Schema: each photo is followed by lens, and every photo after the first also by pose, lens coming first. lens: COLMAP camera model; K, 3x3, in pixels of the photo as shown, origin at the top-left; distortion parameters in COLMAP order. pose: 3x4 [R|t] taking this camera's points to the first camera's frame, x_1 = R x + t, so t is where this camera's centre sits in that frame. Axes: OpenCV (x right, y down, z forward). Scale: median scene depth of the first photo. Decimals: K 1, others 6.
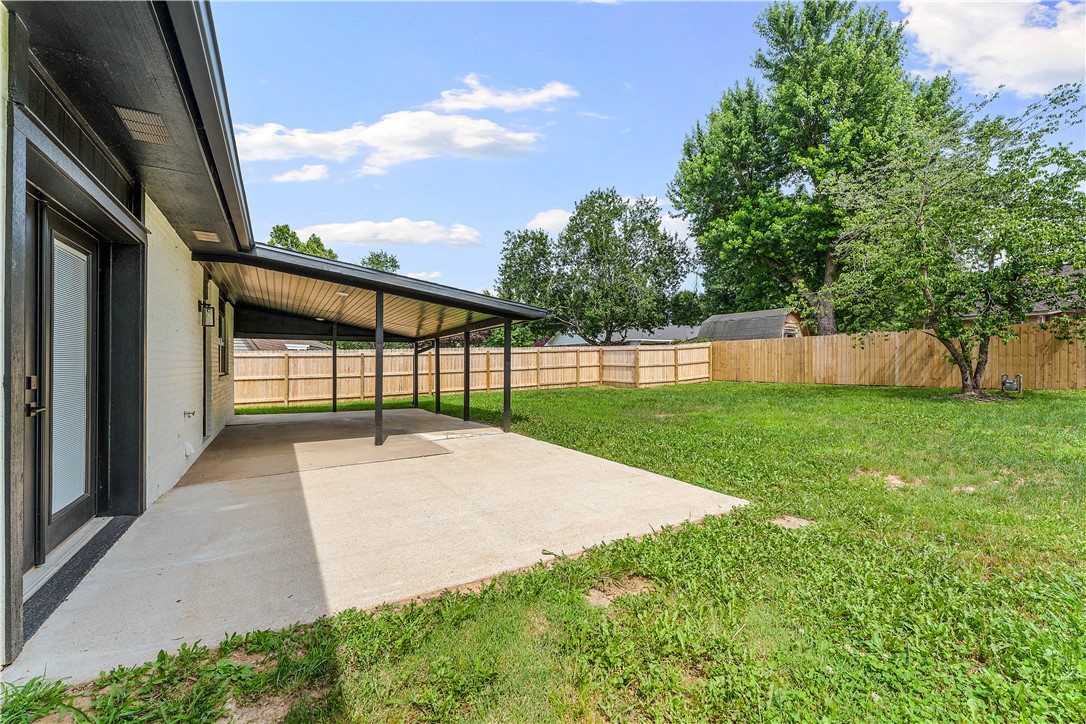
lens RADIAL K [[436.1, 0, 542.1], [0, 436.1, 360.6], [0, 0, 1]] dist [-0.002435, -0.000515]
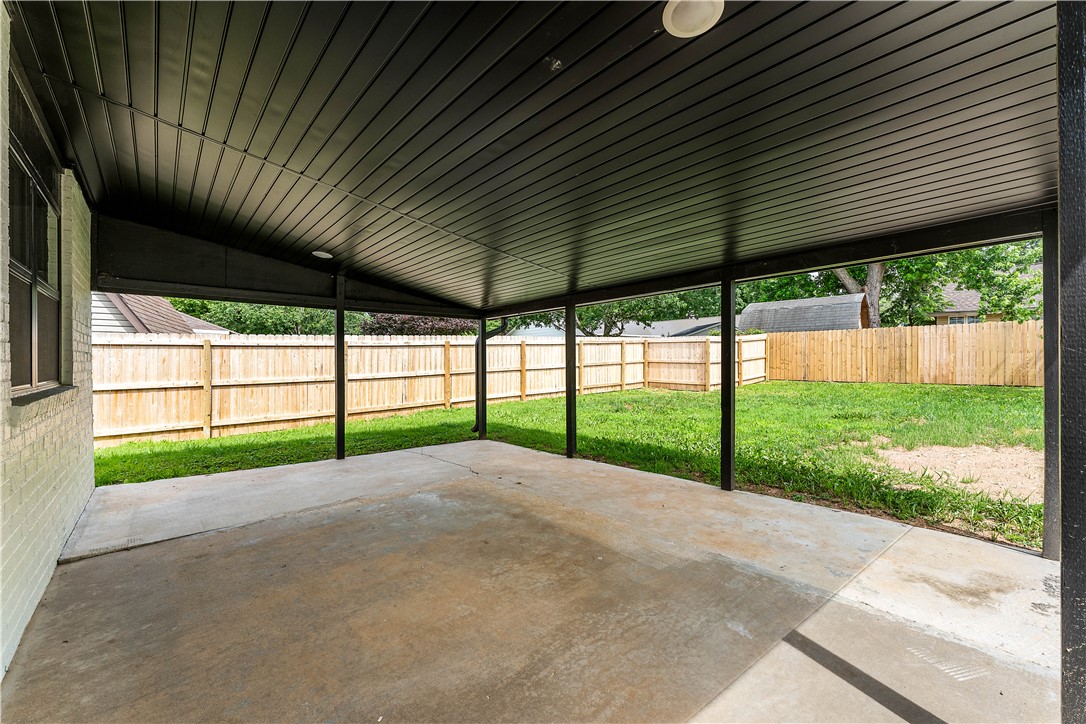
lens RADIAL K [[436.1, 0, 543.6], [0, 436.1, 362.8], [0, 0, 1]] dist [-0.002435, -0.000515]
pose [[0.982787, -0.001426, 0.184734, -0.233771], [-0.000523, 0.999945, 0.010505, 0.005669], [-0.184739, -0.010420, 0.982732, 0.331592]]
